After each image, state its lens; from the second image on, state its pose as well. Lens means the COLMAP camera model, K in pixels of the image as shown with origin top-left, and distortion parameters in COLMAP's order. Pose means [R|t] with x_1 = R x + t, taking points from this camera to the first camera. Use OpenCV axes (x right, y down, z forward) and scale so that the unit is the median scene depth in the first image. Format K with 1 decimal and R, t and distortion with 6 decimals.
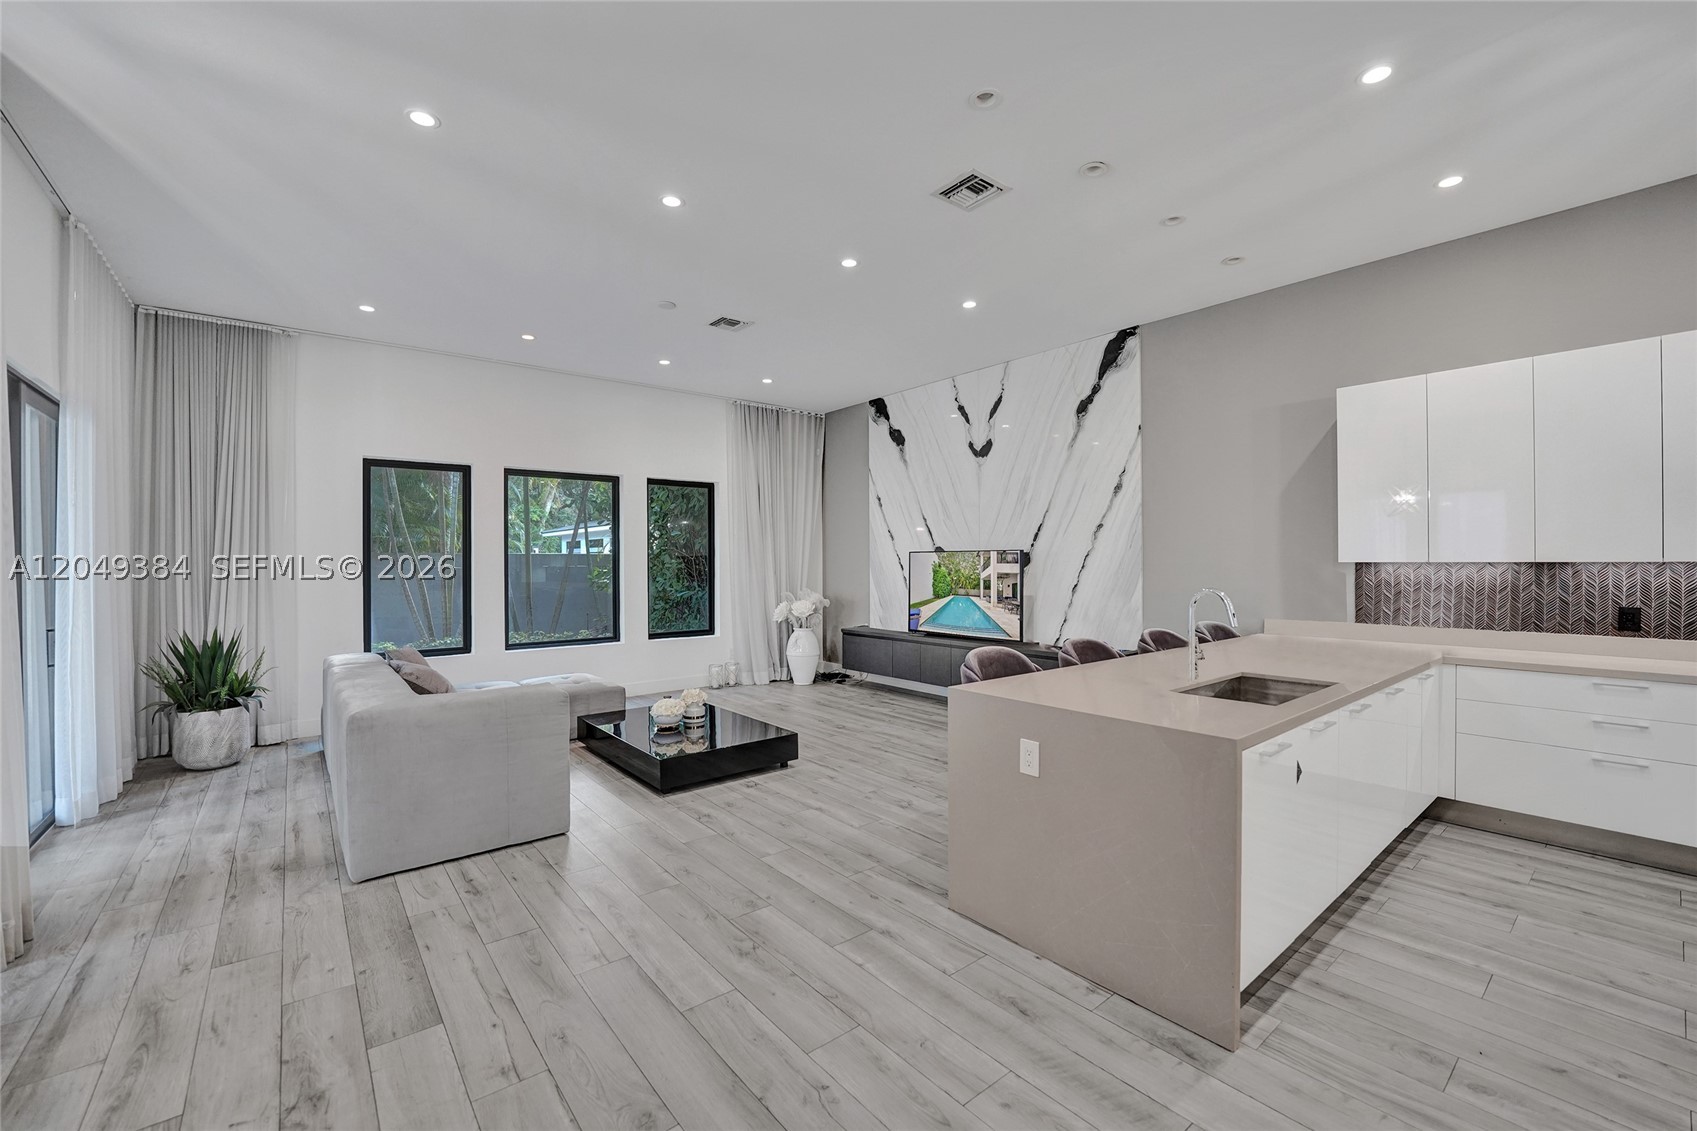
lens RADIAL K [[701.2, 0, 851.4], [0, 701.2, 559.8], [0, 0, 1]] dist [-0.001675, -0.000186]
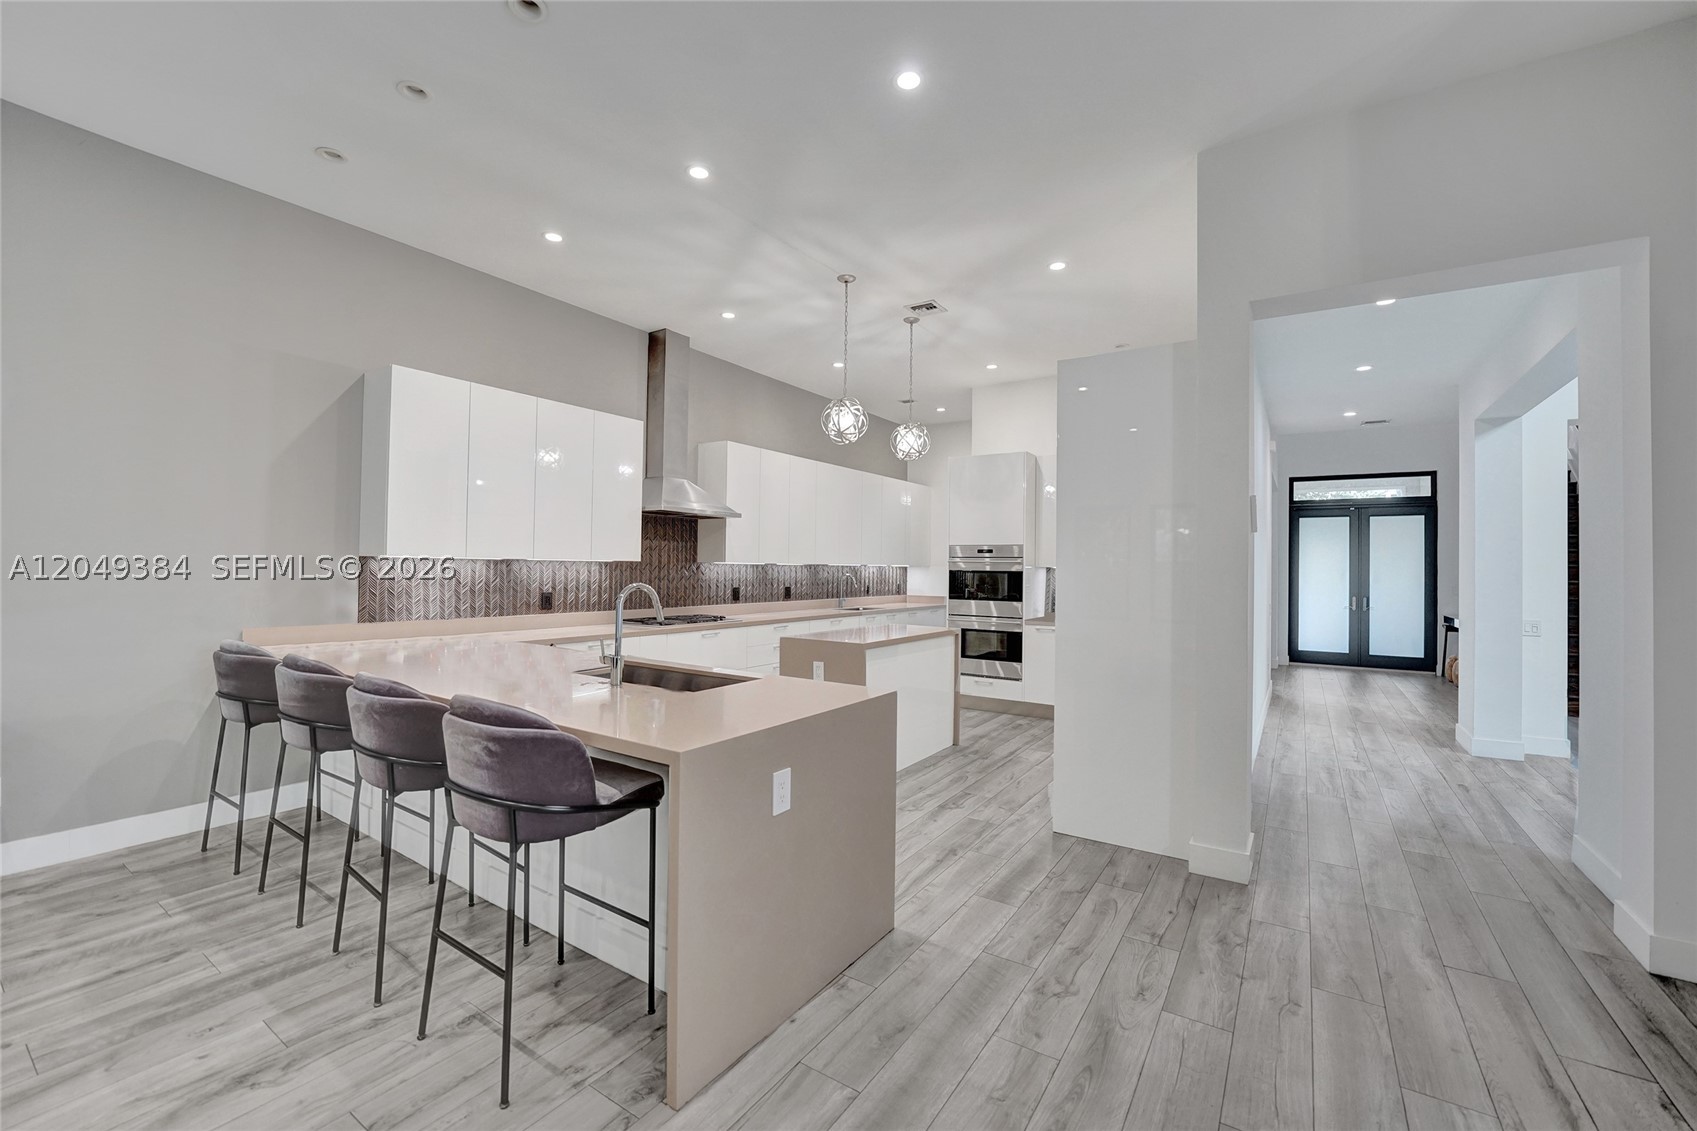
lens RADIAL K [[701.2, 0, 851.4], [0, 701.2, 559.8], [0, 0, 1]] dist [-0.001675, -0.000186]
pose [[-0.285035, 0.006533, 0.958495, -0.562913], [-0.010931, 0.999890, -0.010066, 0.015775], [-0.958455, -0.013346, -0.284932, 1.160945]]
